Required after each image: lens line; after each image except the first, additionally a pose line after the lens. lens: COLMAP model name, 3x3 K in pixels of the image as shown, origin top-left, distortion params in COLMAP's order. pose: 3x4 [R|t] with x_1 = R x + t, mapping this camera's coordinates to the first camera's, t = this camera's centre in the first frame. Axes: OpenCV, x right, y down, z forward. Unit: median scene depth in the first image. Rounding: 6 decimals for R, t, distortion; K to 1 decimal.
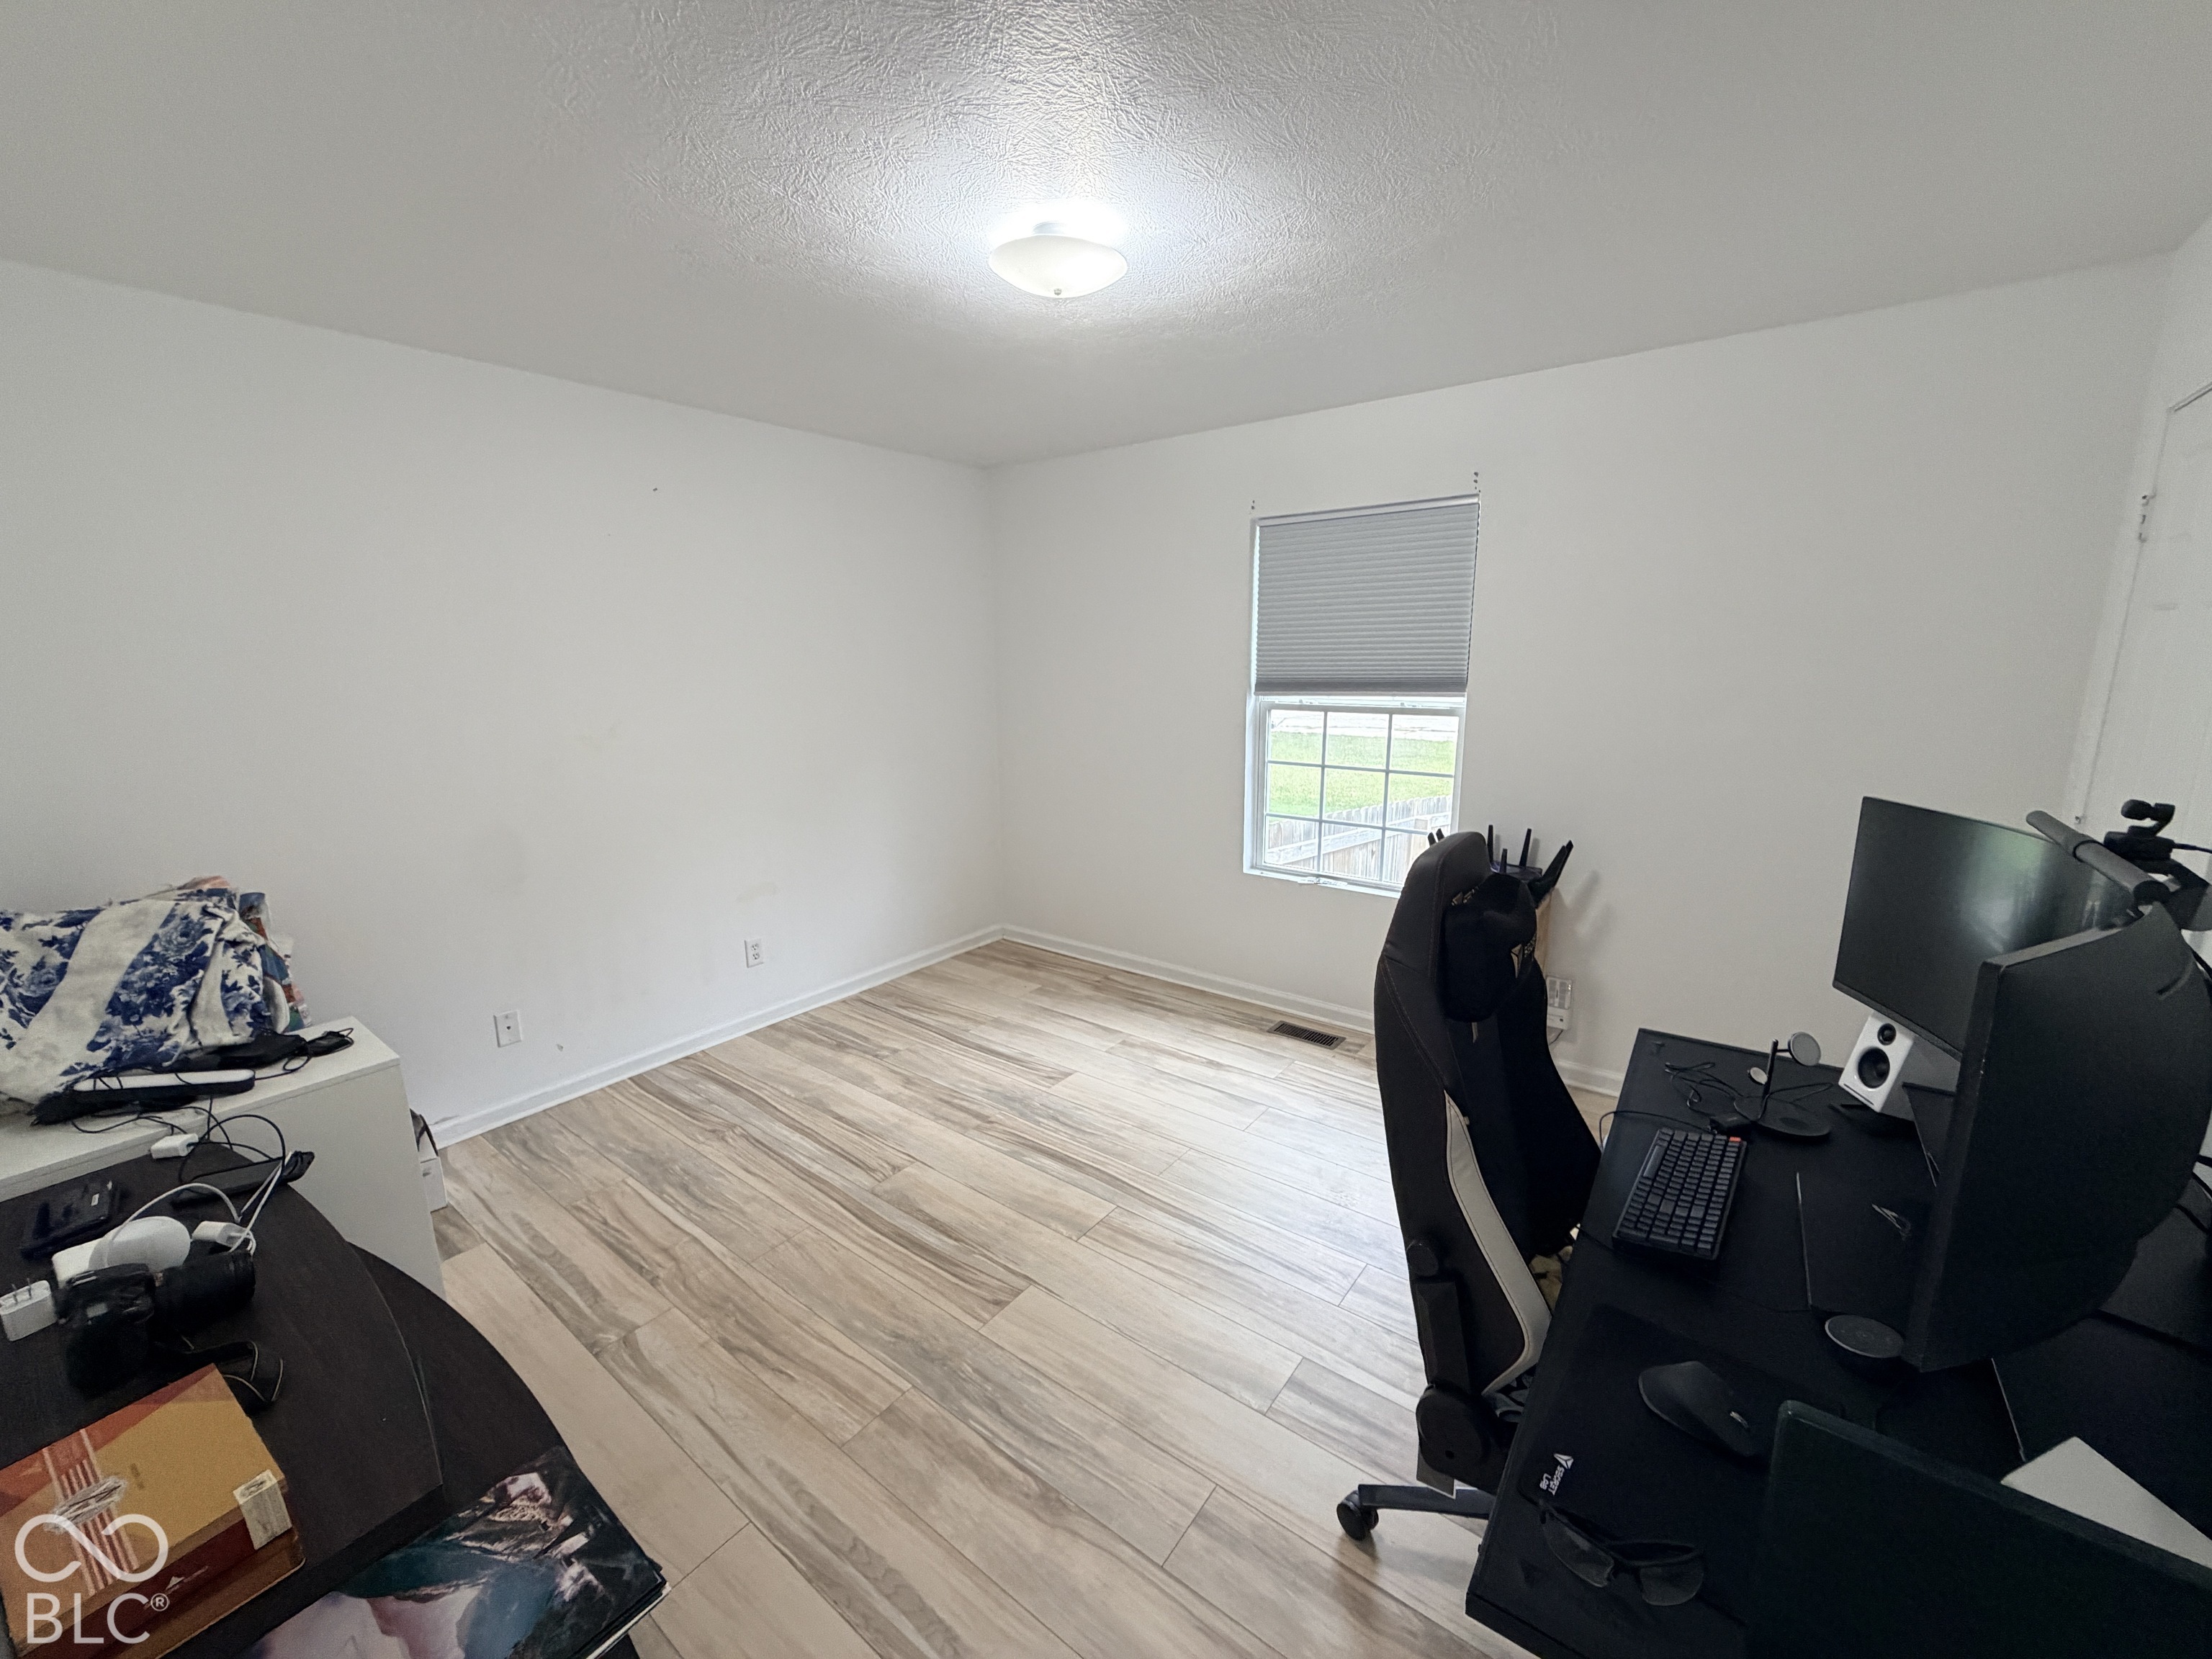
lens RADIAL K [[895.1, 0, 1106.0], [0, 895.1, 829.5], [0, 0, 1]] dist [0.000278, 0.000162]
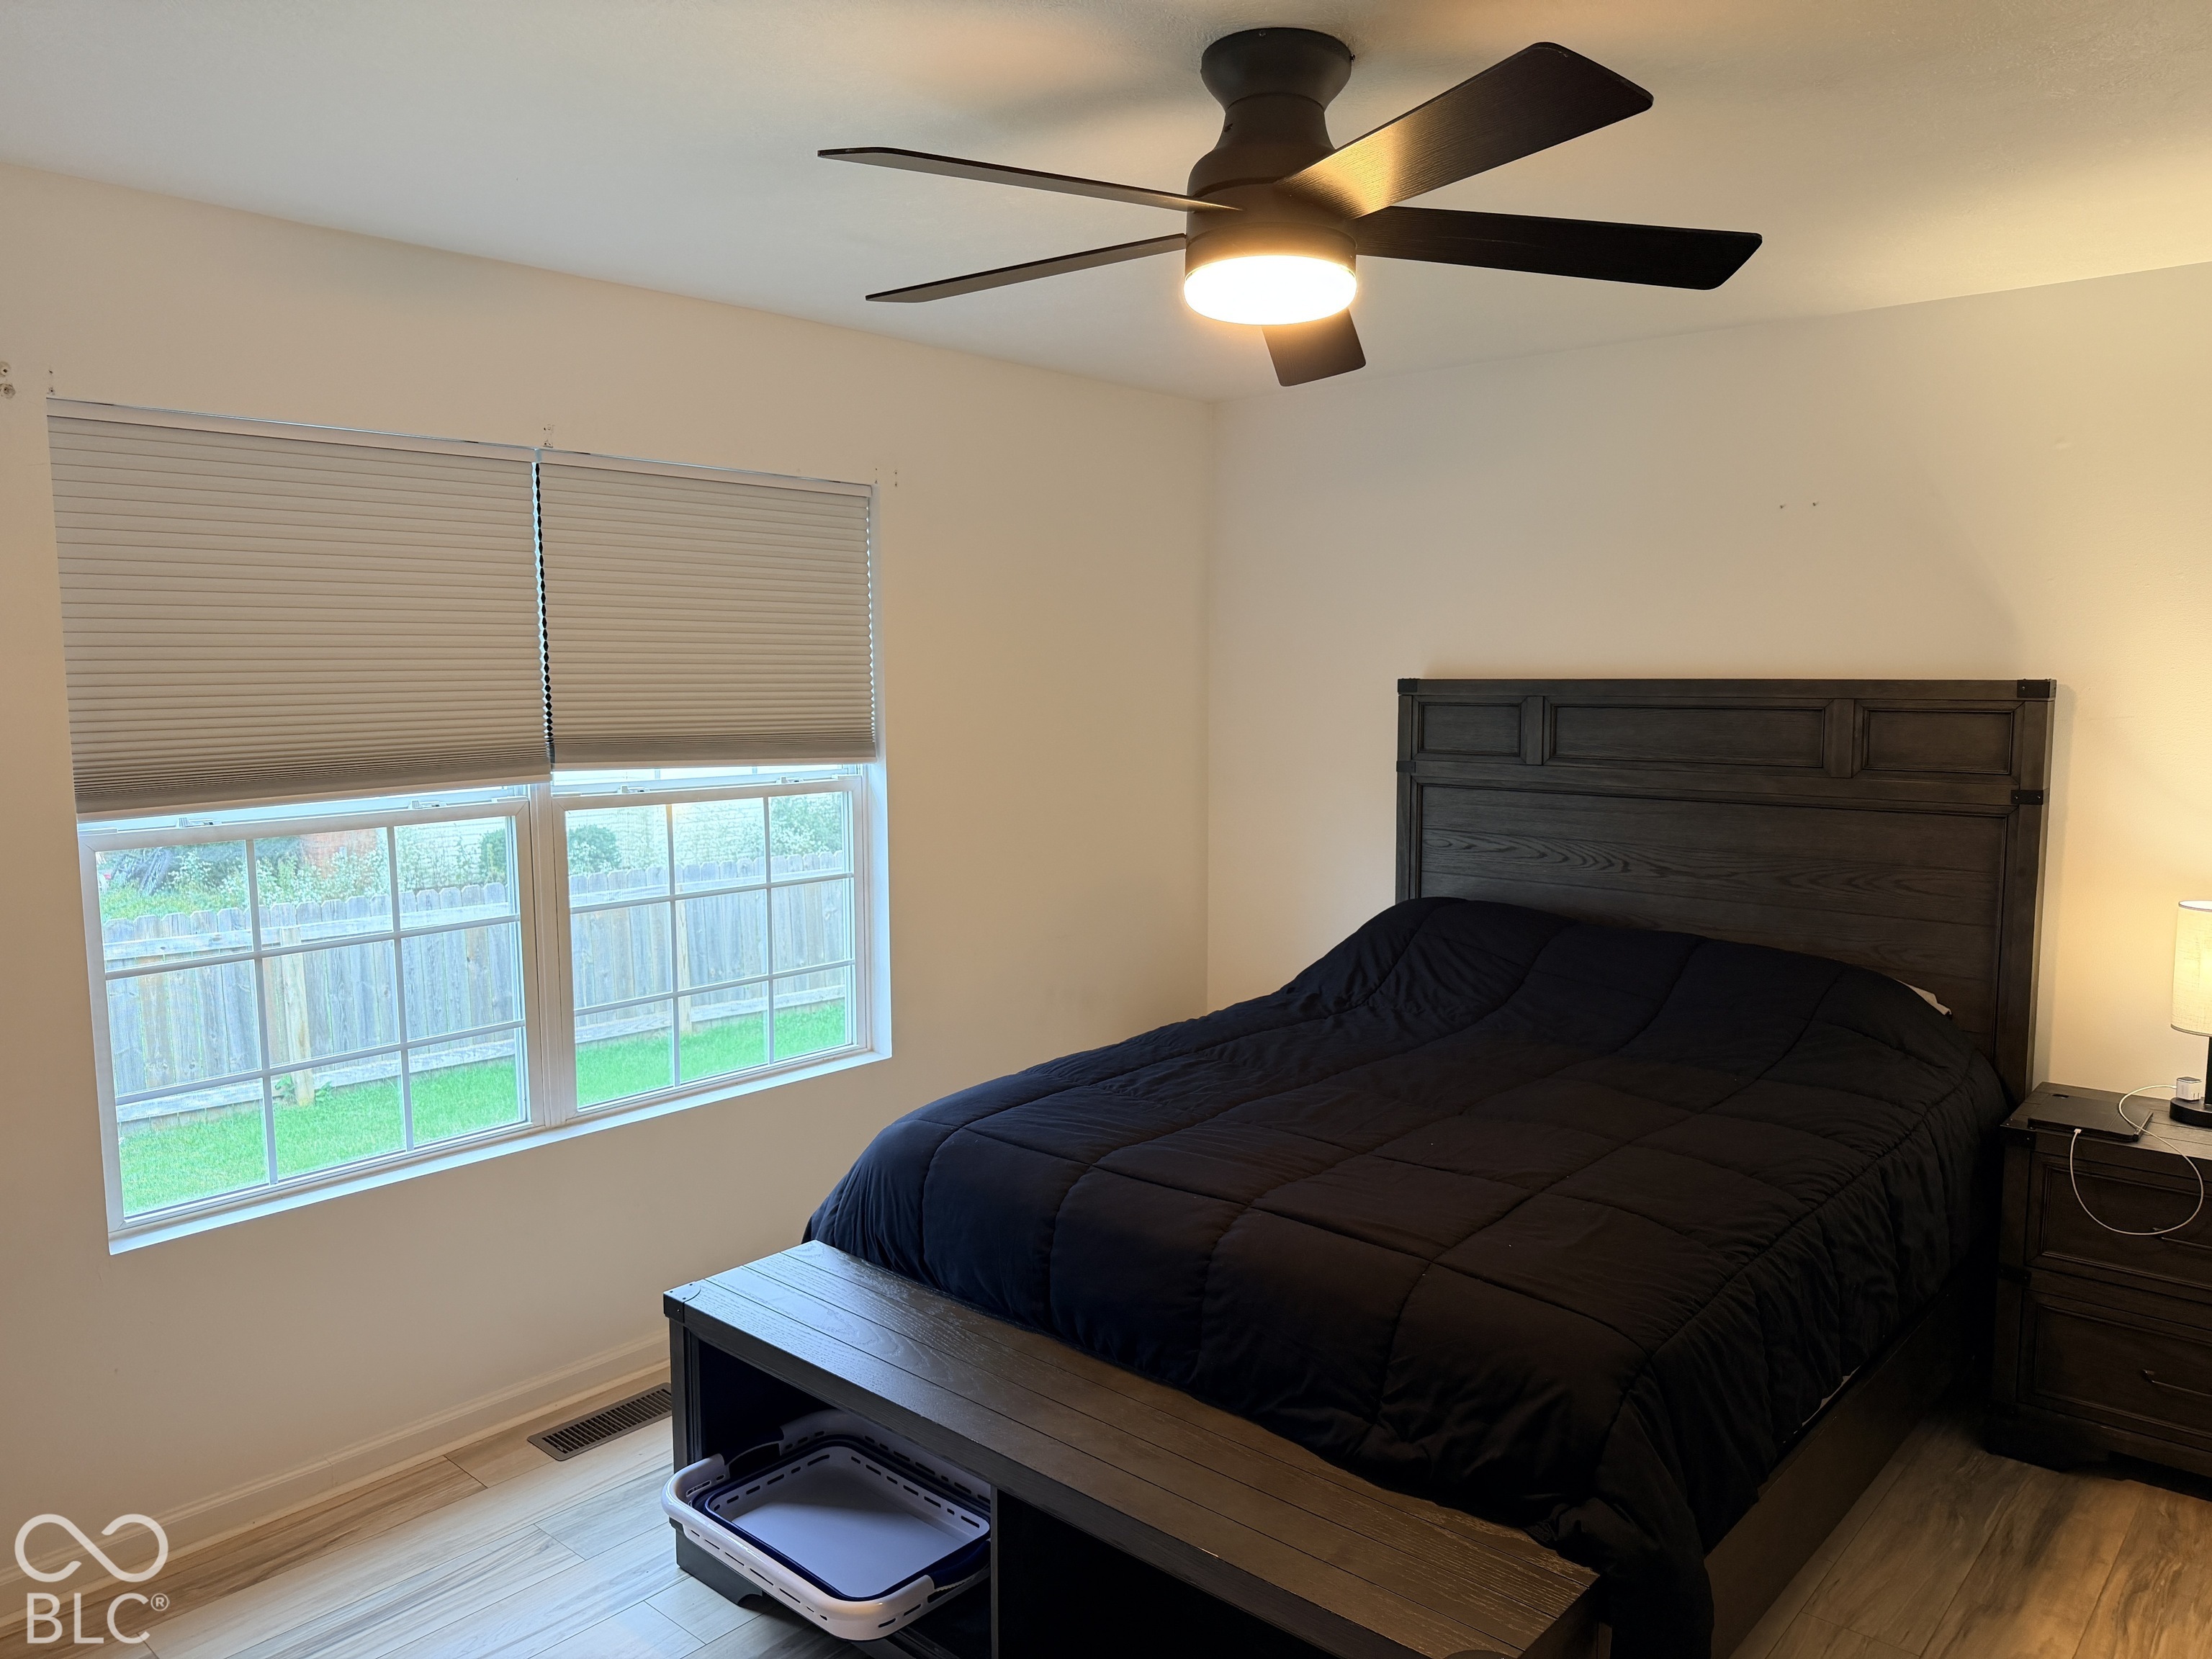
lens RADIAL K [[1550.6, 0, 1101.5], [0, 1550.6, 829.3], [0, 0, 1]] dist [0.062666, -0.078831]
pose [[0.070715, -0.090888, 0.993347, -0.854176], [0.221246, 0.972465, 0.073227, -0.152281], [-0.972651, 0.214596, 0.088876, 0.767462]]
